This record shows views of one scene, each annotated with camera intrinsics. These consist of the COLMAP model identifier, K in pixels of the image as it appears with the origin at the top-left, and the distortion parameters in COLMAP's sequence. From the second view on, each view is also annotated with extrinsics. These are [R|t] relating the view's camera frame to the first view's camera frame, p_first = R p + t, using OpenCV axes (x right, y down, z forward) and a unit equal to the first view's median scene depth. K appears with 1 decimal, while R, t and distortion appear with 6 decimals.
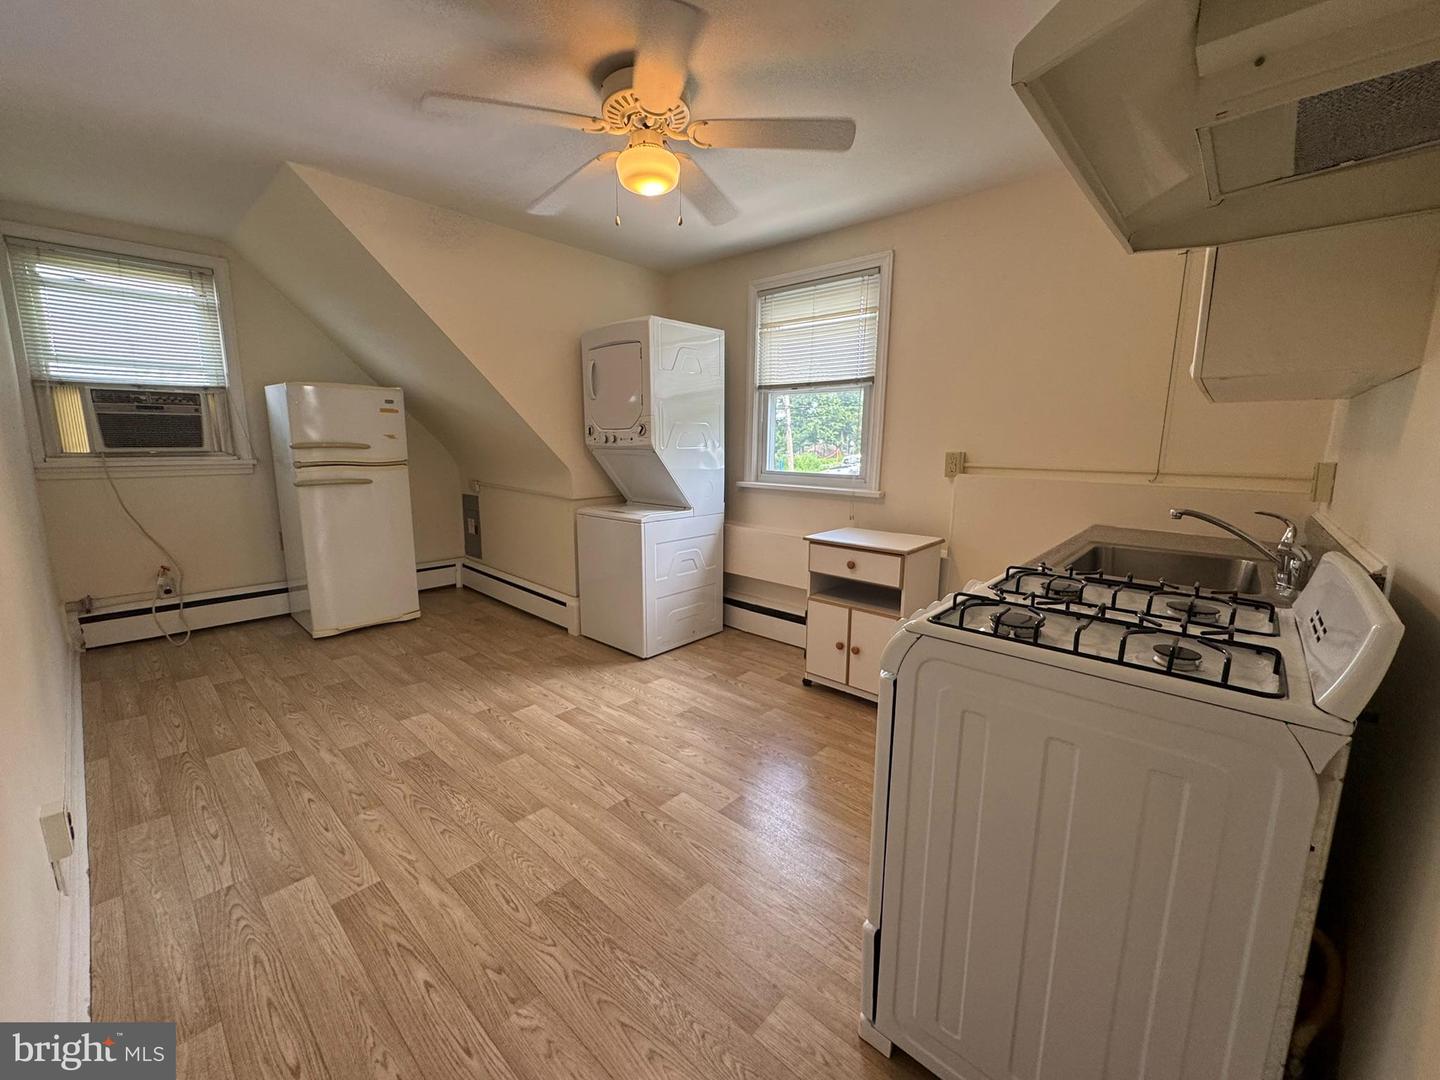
lens RADIAL K [[567.1, 0, 717.0], [0, 567.1, 539.5], [0, 0, 1]] dist [-0.002436, 0.000504]
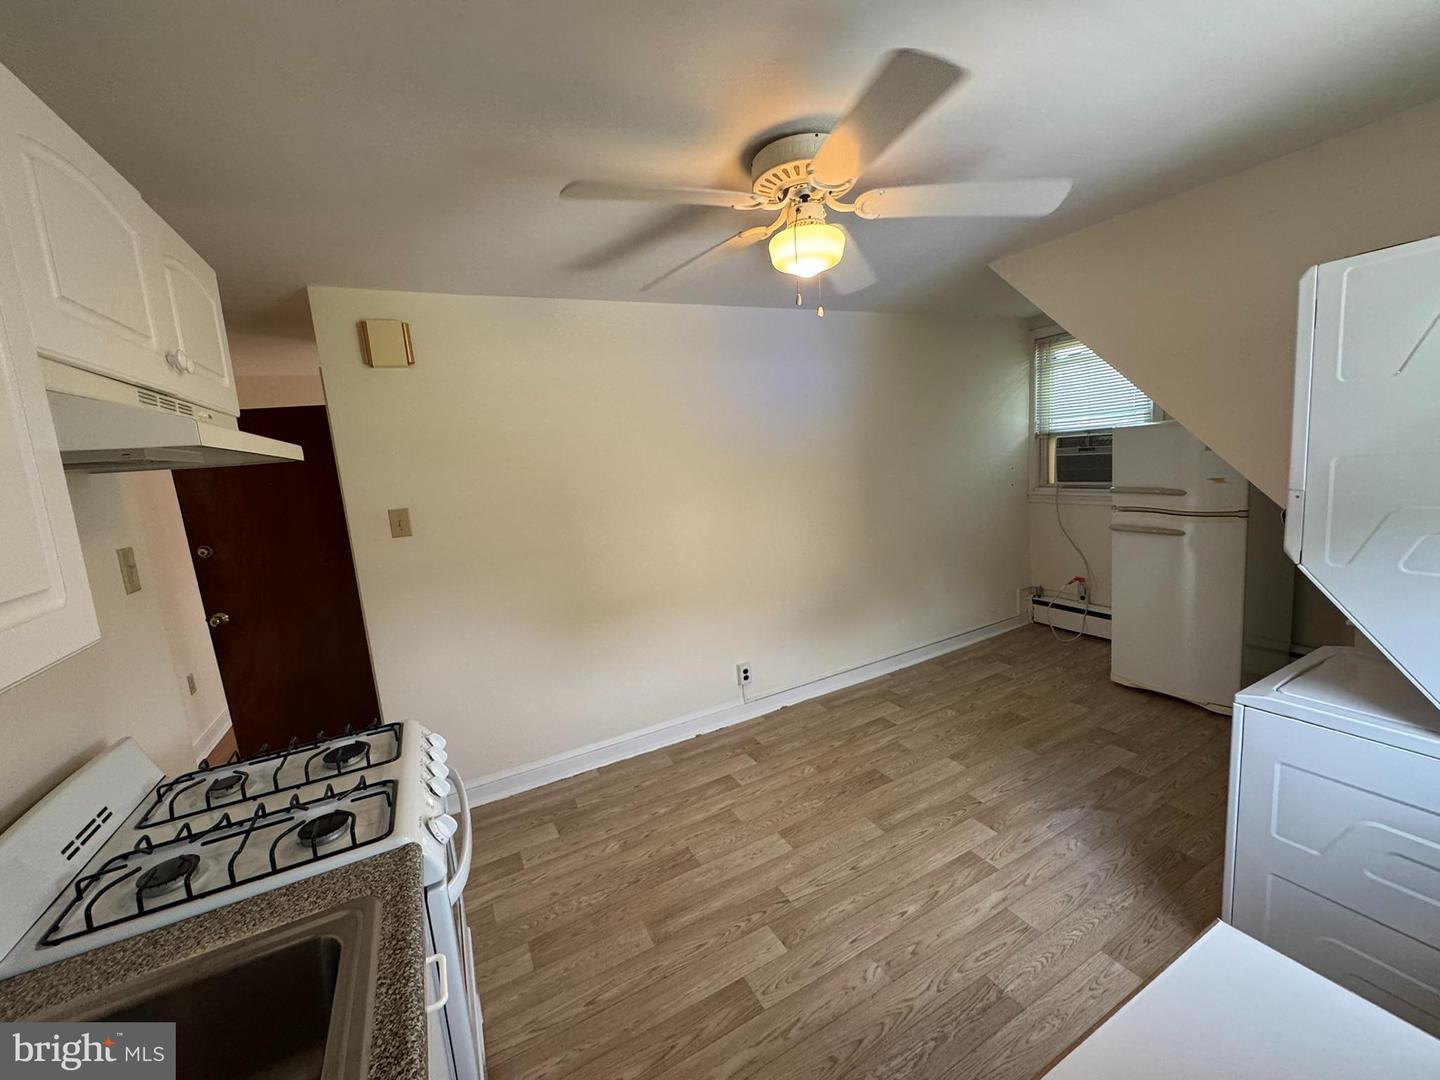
lens RADIAL K [[567.1, 0, 717.6], [0, 567.1, 538.3], [0, 0, 1]] dist [-0.002436, 0.000504]
pose [[-0.337718, 0.152875, -0.928750, 0.508377], [-0.086909, 0.977442, 0.192492, -0.249231], [0.937227, 0.145725, -0.316813, 0.789721]]
